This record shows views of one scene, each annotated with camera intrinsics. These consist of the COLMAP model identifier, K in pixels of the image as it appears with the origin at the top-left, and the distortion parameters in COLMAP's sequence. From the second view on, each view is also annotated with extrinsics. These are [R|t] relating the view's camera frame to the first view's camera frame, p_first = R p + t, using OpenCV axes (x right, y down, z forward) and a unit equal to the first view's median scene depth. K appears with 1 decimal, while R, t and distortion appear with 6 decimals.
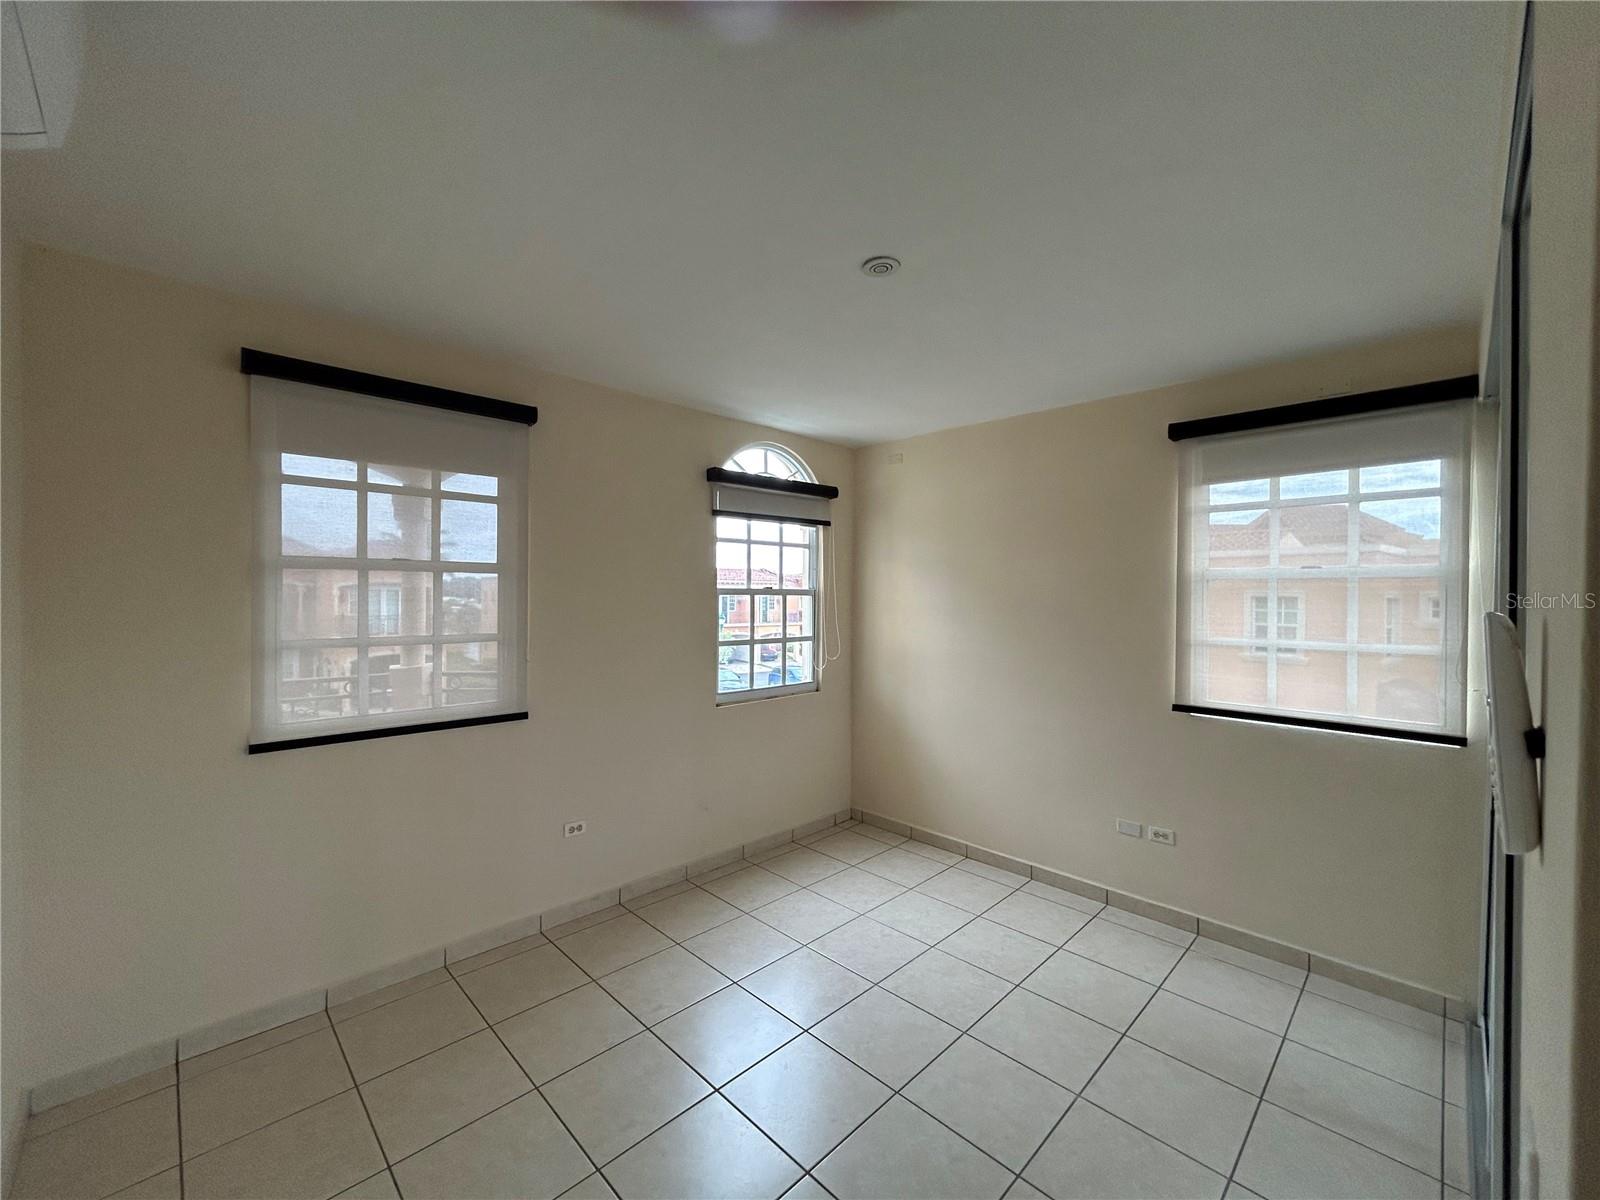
lens RADIAL K [[647.3, 0, 811.9], [0, 647.3, 605.7], [0, 0, 1]] dist [-0.002223, 0.001113]
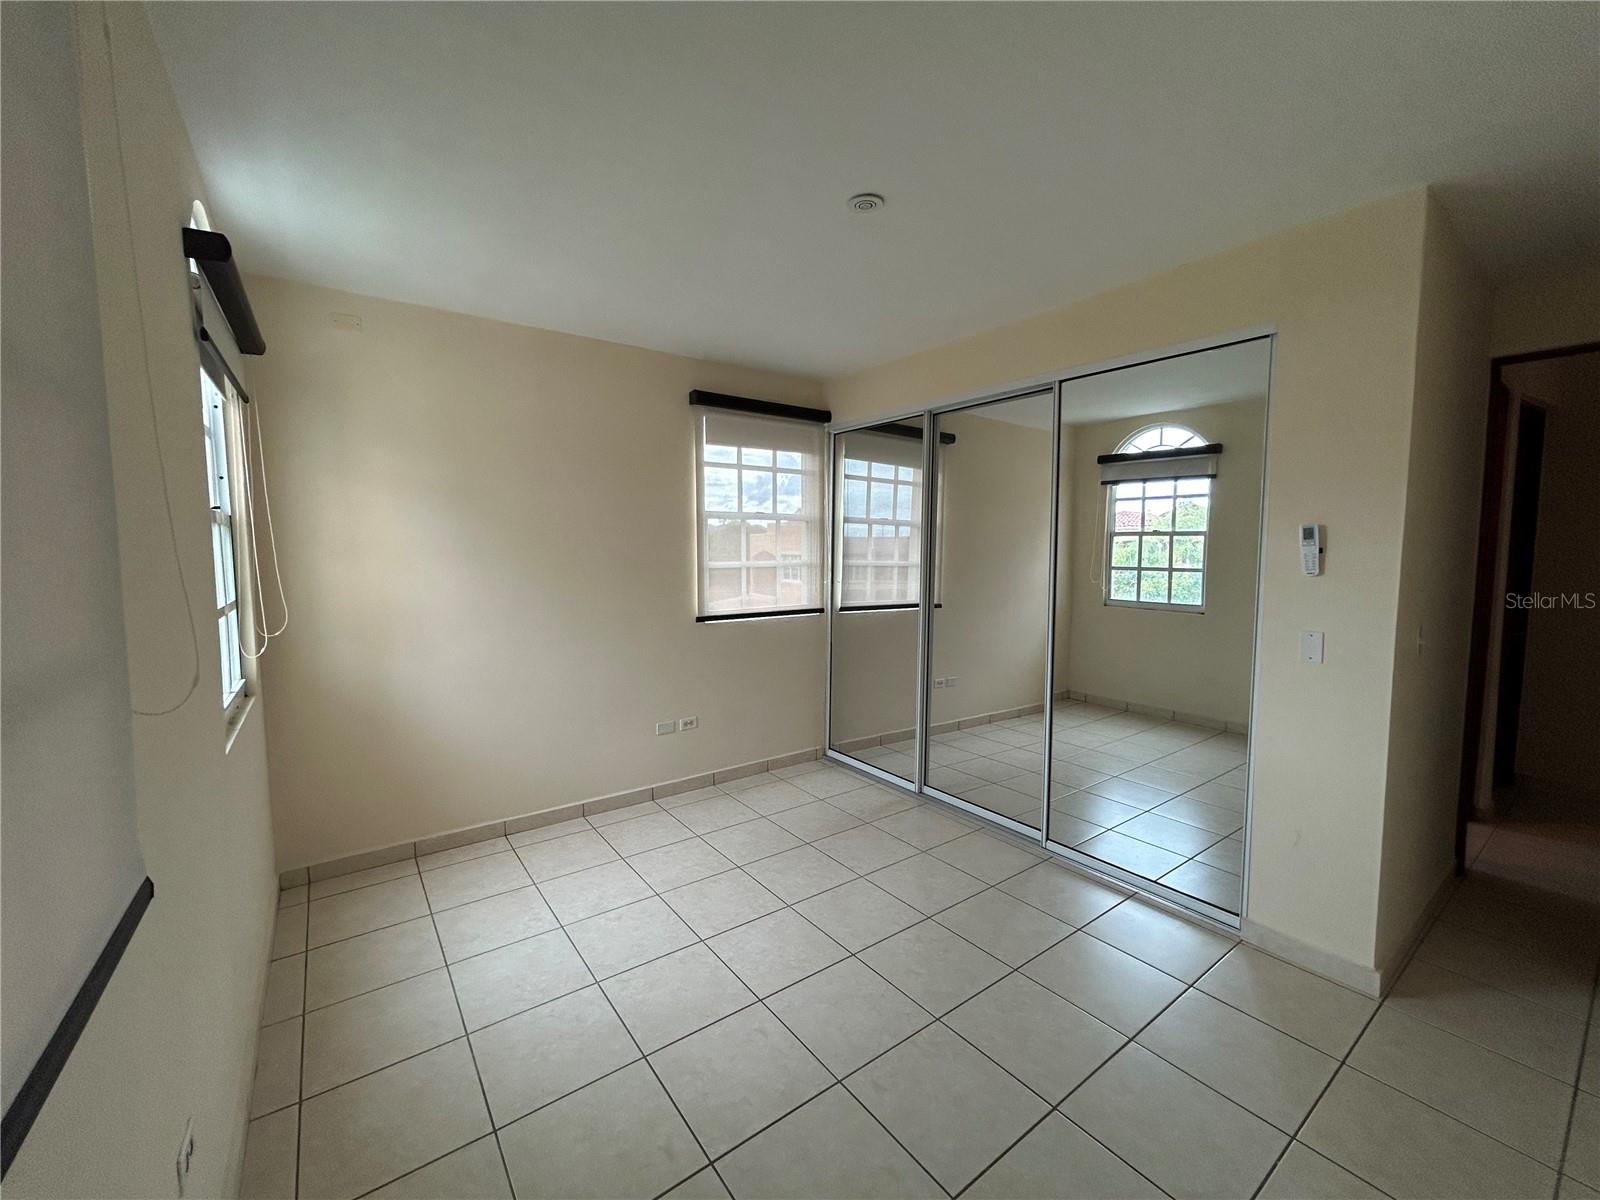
lens RADIAL K [[647.3, 0, 811.7], [0, 647.3, 595.4], [0, 0, 1]] dist [-0.002223, 0.001113]
pose [[0.156383, -0.099460, 0.982676, -0.656703], [0.010330, 0.995027, 0.099067, -0.014055], [-0.987643, -0.005341, 0.156632, 0.592969]]
